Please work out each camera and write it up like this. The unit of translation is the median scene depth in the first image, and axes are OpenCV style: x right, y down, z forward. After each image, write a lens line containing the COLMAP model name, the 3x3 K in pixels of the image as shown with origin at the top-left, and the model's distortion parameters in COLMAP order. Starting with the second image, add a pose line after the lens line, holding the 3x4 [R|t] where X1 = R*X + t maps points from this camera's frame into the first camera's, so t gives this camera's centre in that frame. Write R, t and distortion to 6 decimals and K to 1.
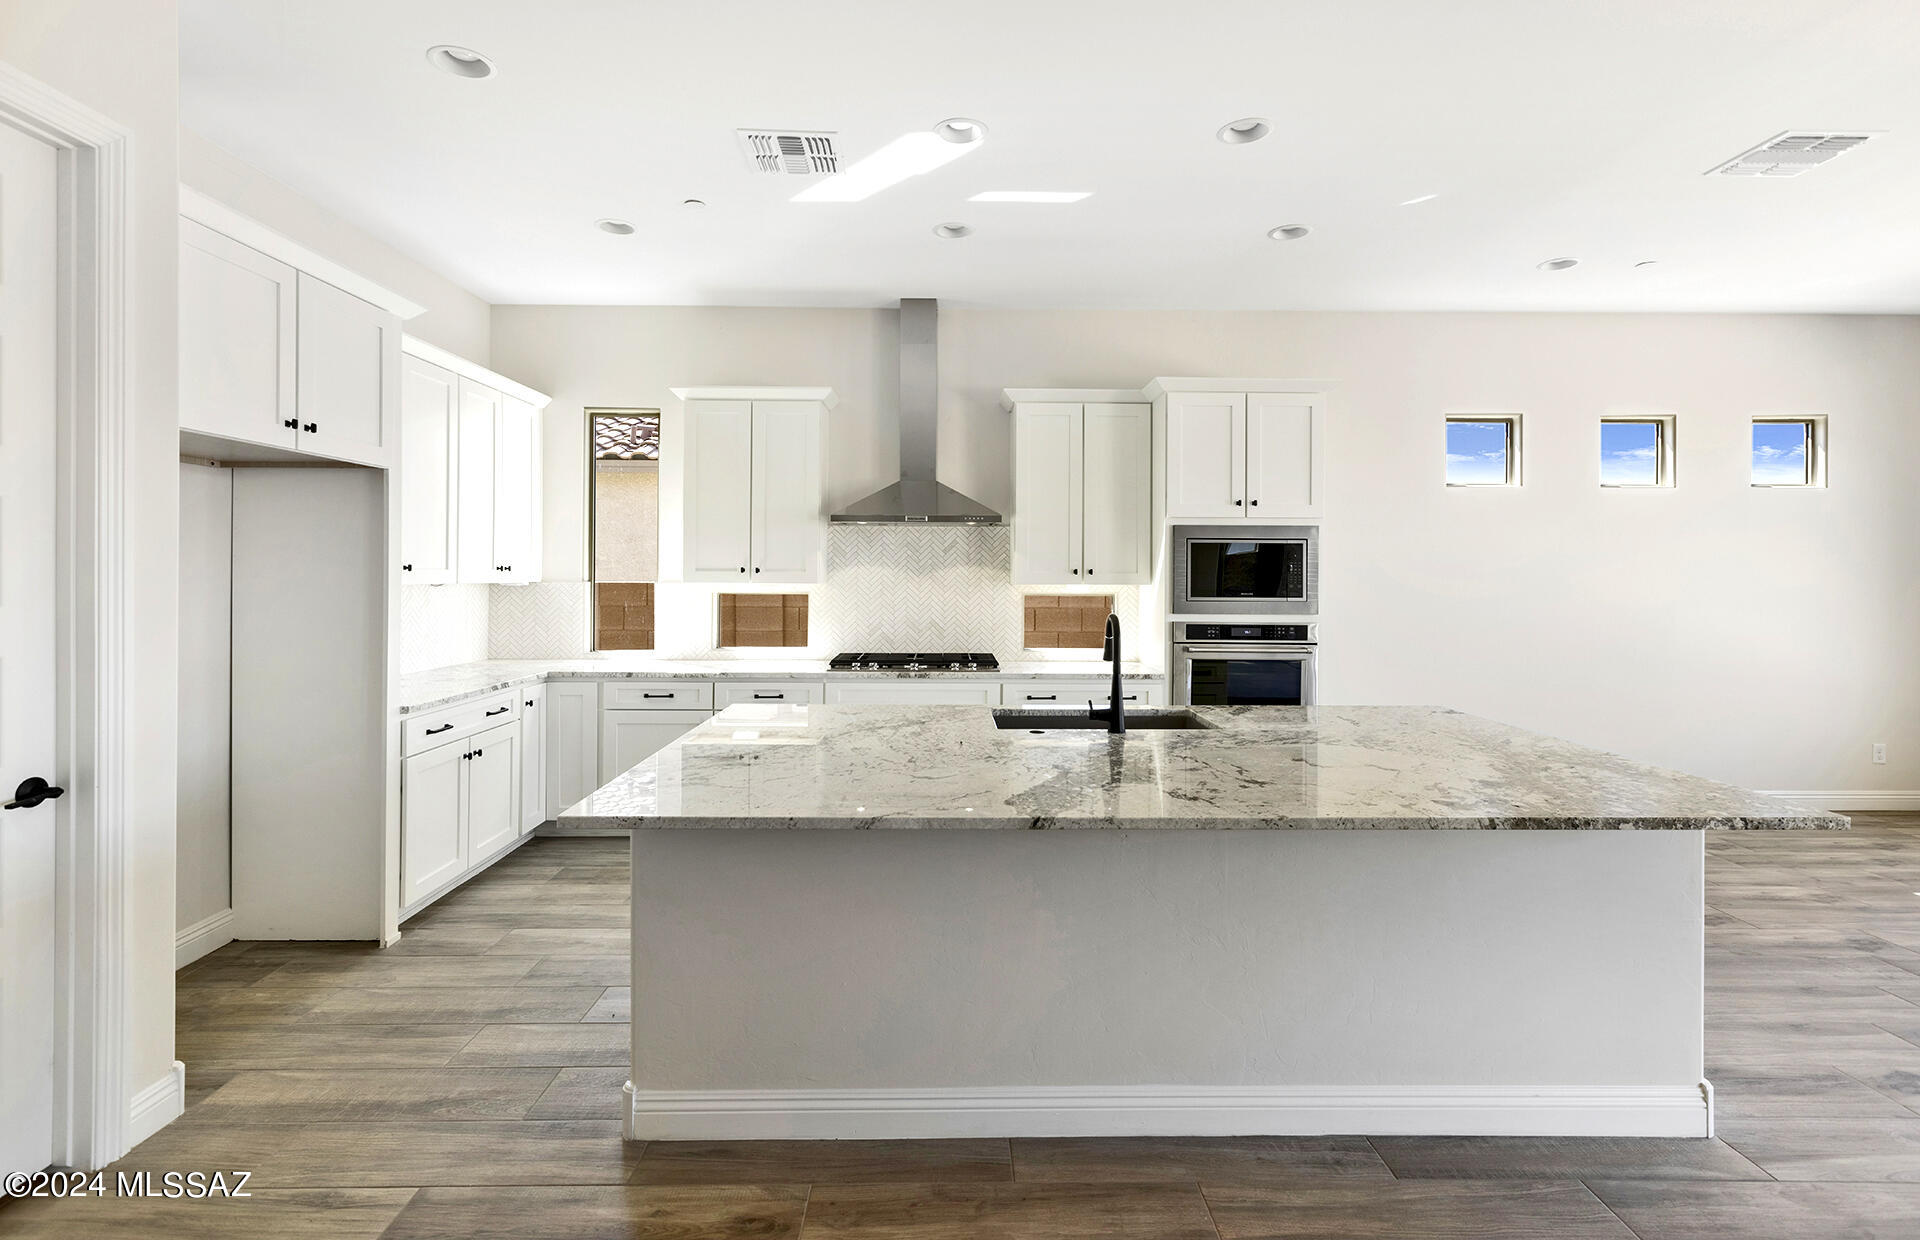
lens RADIAL K [[872.4, 0, 972.7], [0, 872.4, 580.9], [0, 0, 1]] dist [0.005812, -0.000759]
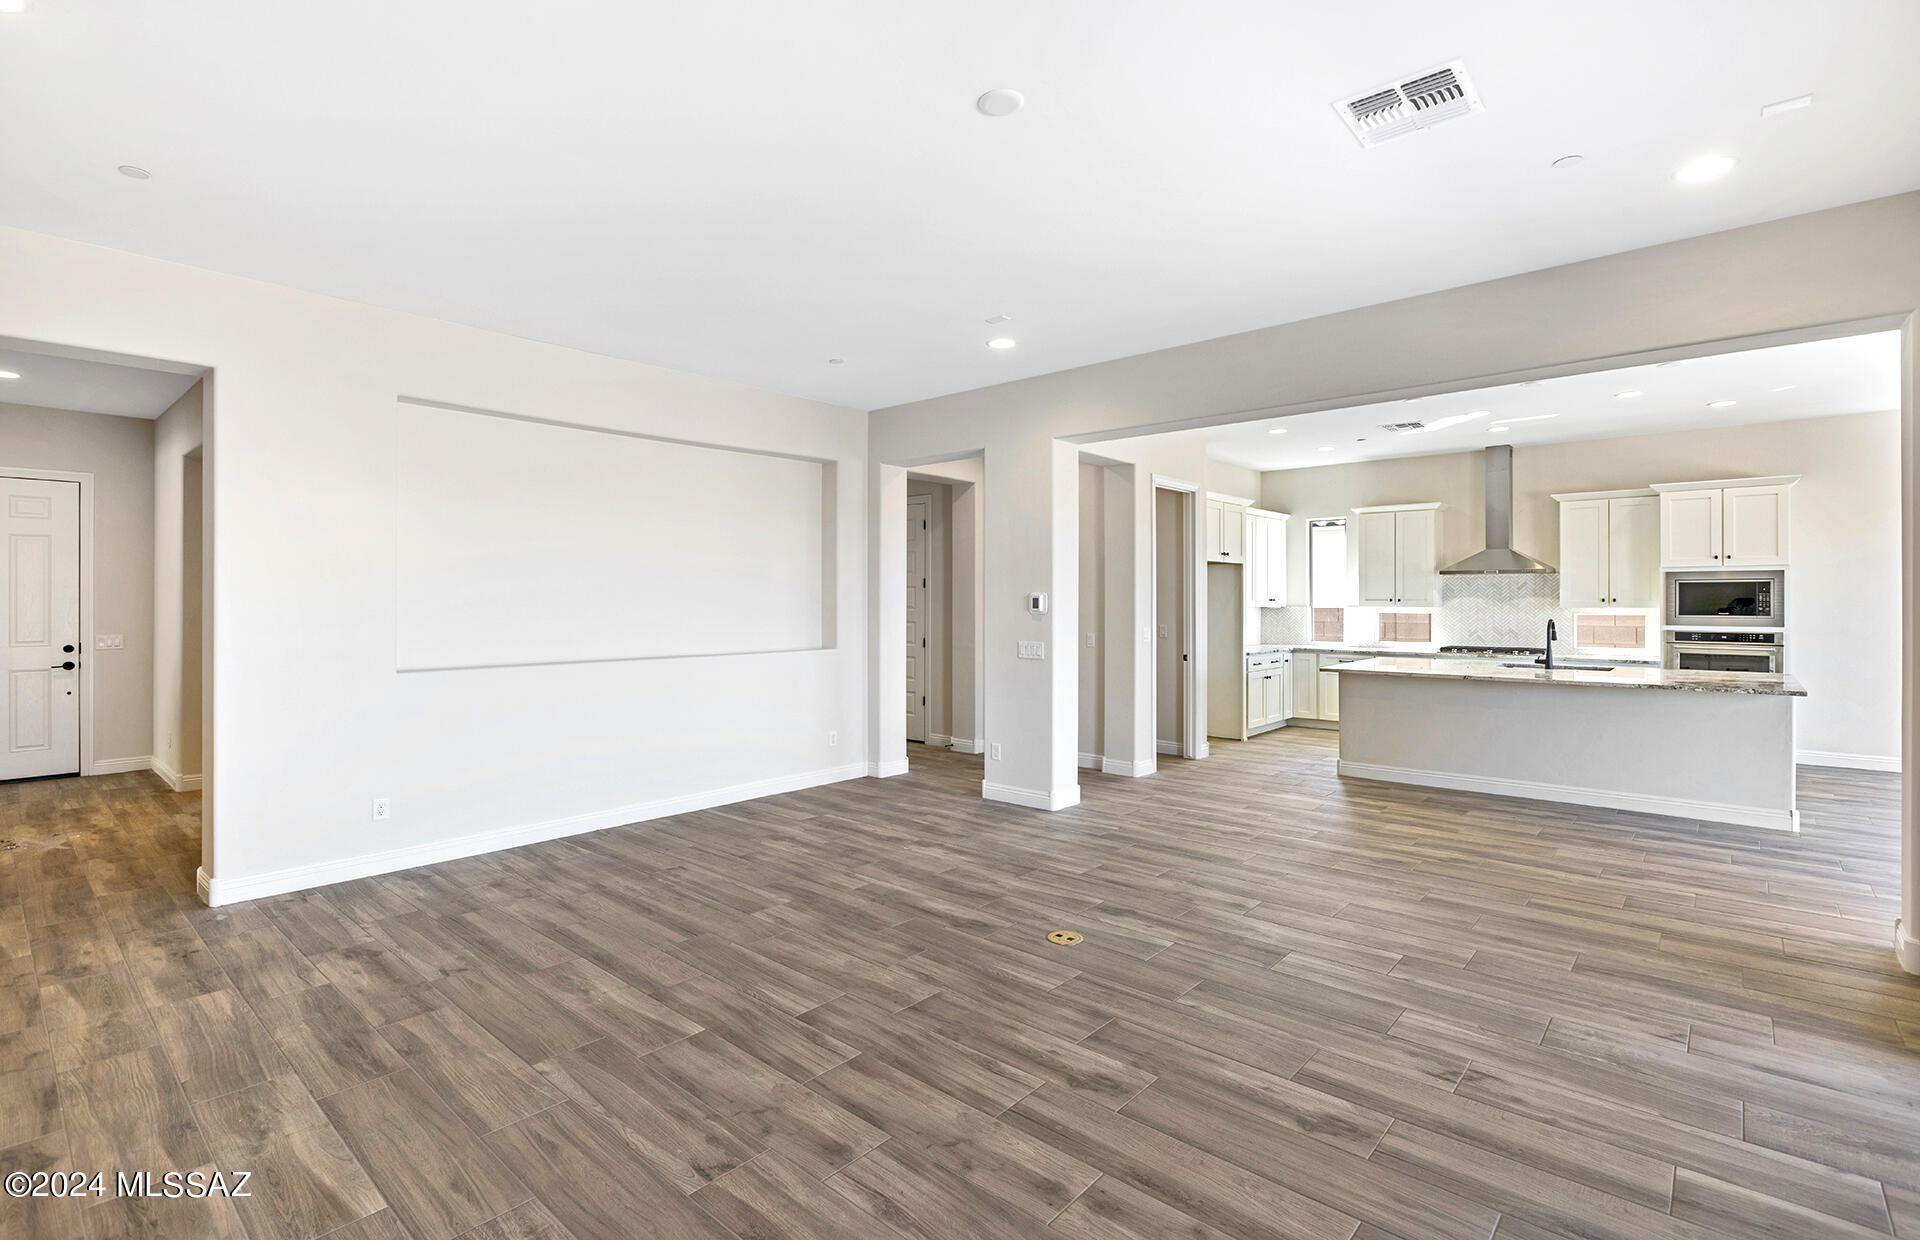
lens RADIAL K [[889.7, 0, 948.5], [0, 889.7, 592.9], [0, 0, 1]] dist [-0.004181, -0.001960]
pose [[0.726384, -0.010969, -0.687202, 0.396501], [-0.002414, 0.999826, -0.018511, 0.010464], [0.687285, 0.015105, 0.726231, -1.156869]]
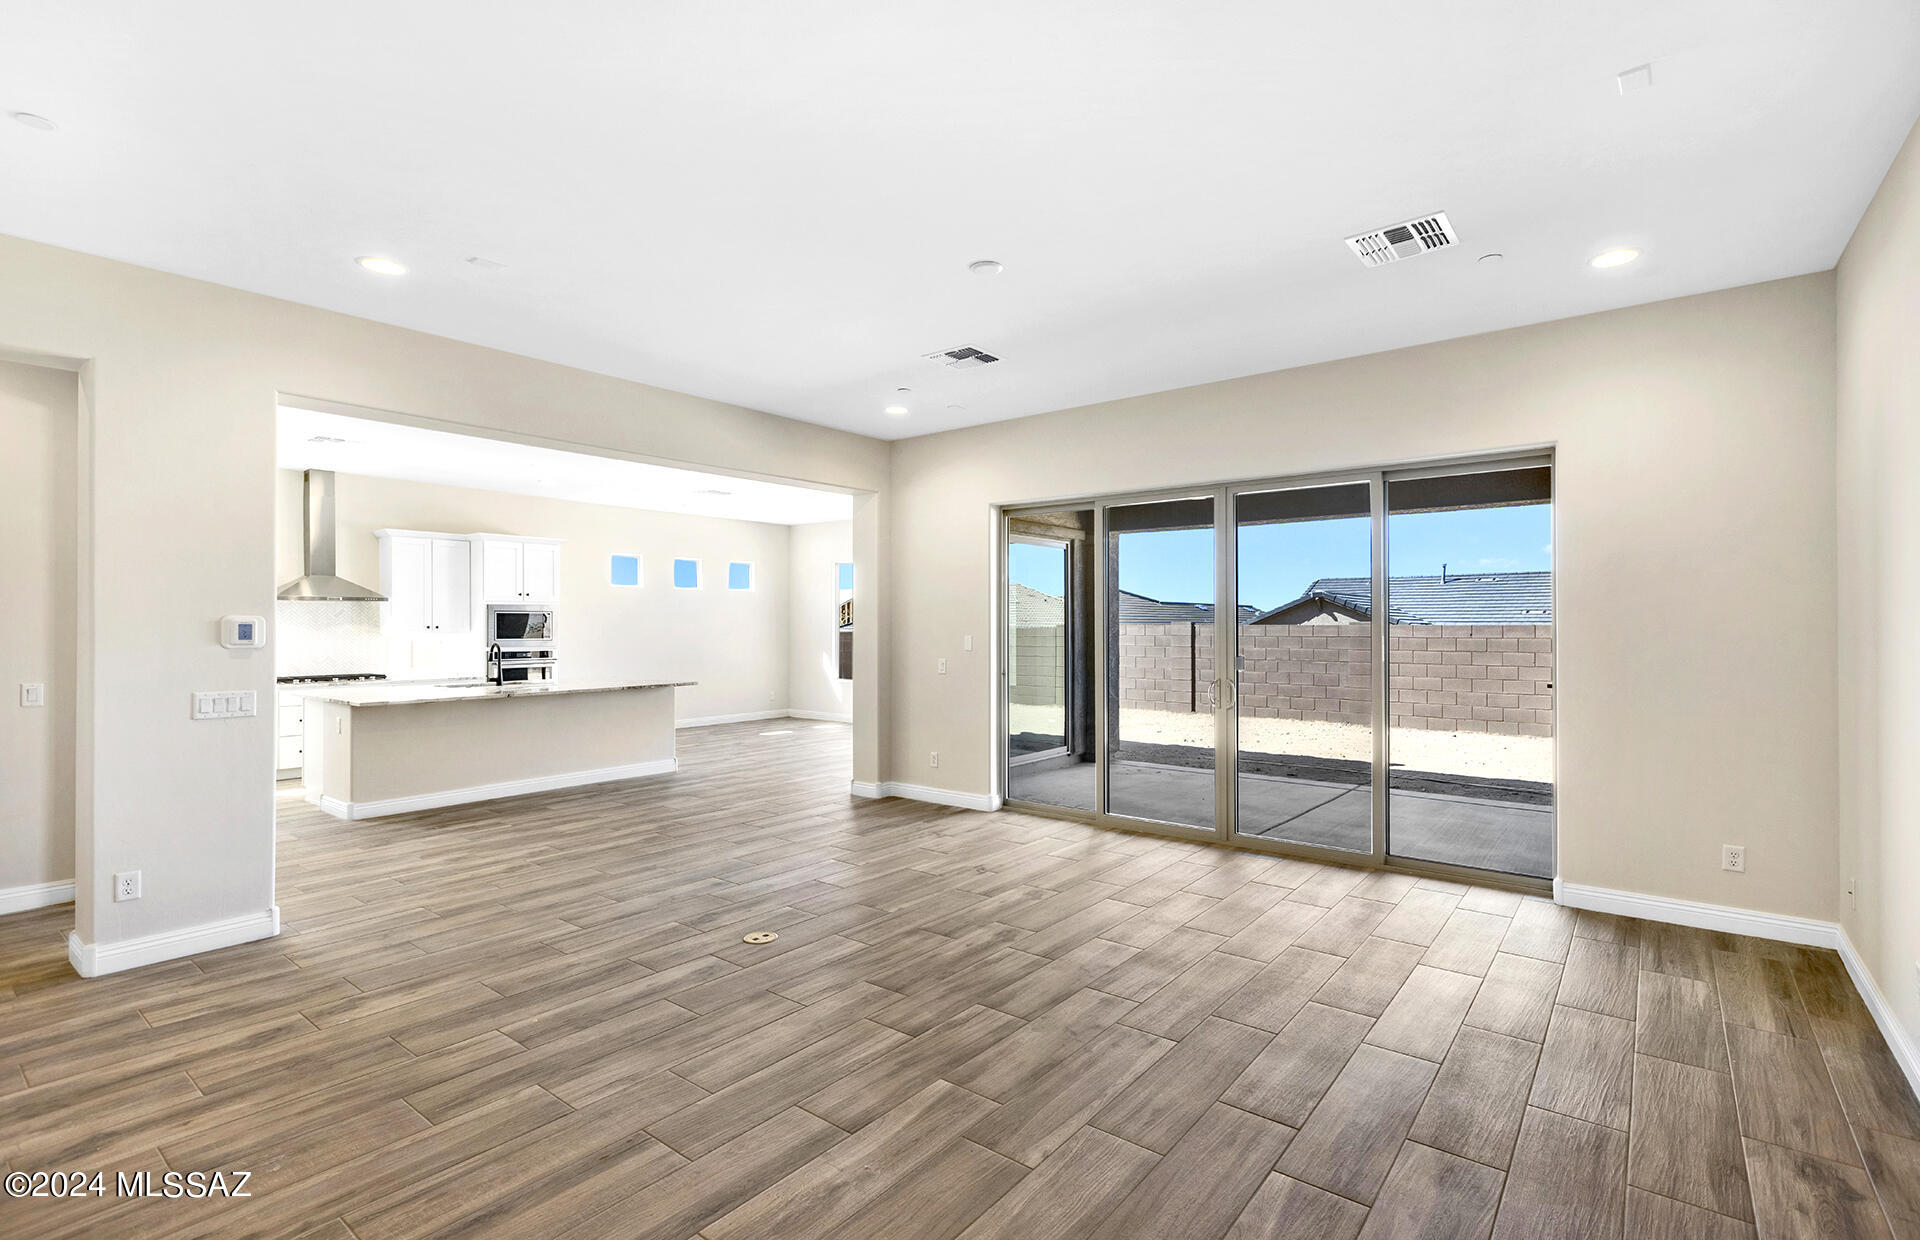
lens RADIAL K [[872.4, 0, 986.1], [0, 872.4, 623.2], [0, 0, 1]] dist [0.005812, -0.000759]
pose [[0.627584, -0.003191, 0.778542, -0.639134], [0.011883, 0.999914, -0.005480, 0.005545], [-0.778458, 0.012691, 0.627568, -1.211372]]
